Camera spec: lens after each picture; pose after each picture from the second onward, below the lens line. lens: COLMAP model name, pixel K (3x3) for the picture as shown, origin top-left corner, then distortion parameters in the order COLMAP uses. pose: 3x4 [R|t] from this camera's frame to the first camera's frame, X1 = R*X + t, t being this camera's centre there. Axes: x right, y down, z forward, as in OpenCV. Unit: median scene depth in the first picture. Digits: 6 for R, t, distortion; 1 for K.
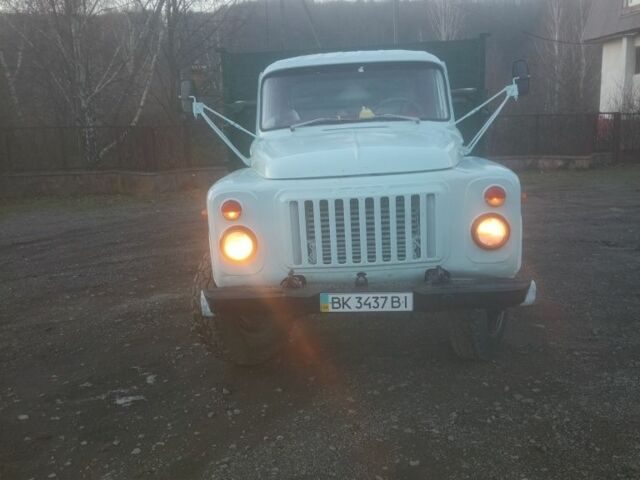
lens RADIAL K [[632.3, 0, 328.8], [0, 632.3, 239.9], [0, 0, 1]] dist [0.112056, -0.285555]
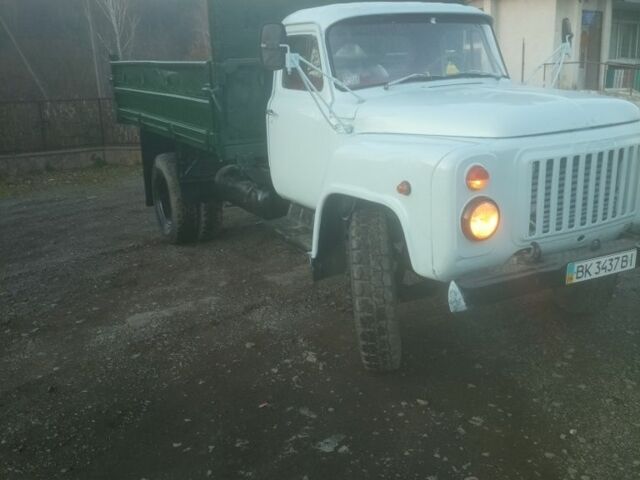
lens RADIAL K [[632.3, 0, 328.8], [0, 632.3, 239.9], [0, 0, 1]] dist [0.112056, -0.285555]
pose [[0.863964, -0.121060, 0.488785, -0.722512], [0.109996, 0.992601, 0.051416, -0.030587], [-0.491393, 0.009343, 0.870888, 0.380103]]
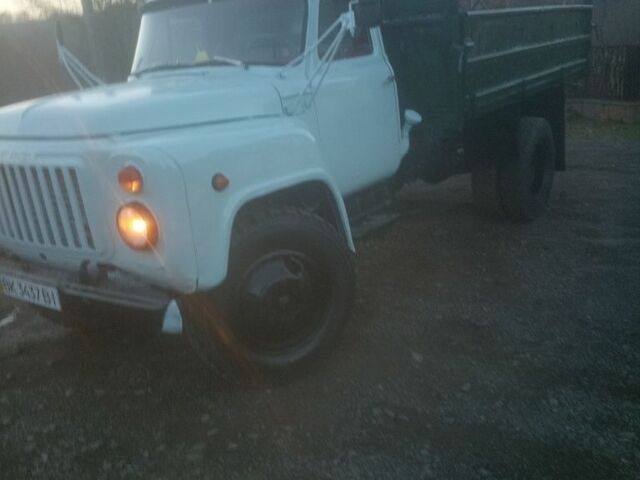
lens RADIAL K [[632.3, 0, 328.8], [0, 632.3, 239.9], [0, 0, 1]] dist [0.112056, -0.285555]
pose [[0.842456, 0.137750, -0.520858, 0.822011], [-0.081304, 0.988196, 0.129842, -0.110310], [0.532595, -0.067038, 0.843711, 0.490398]]
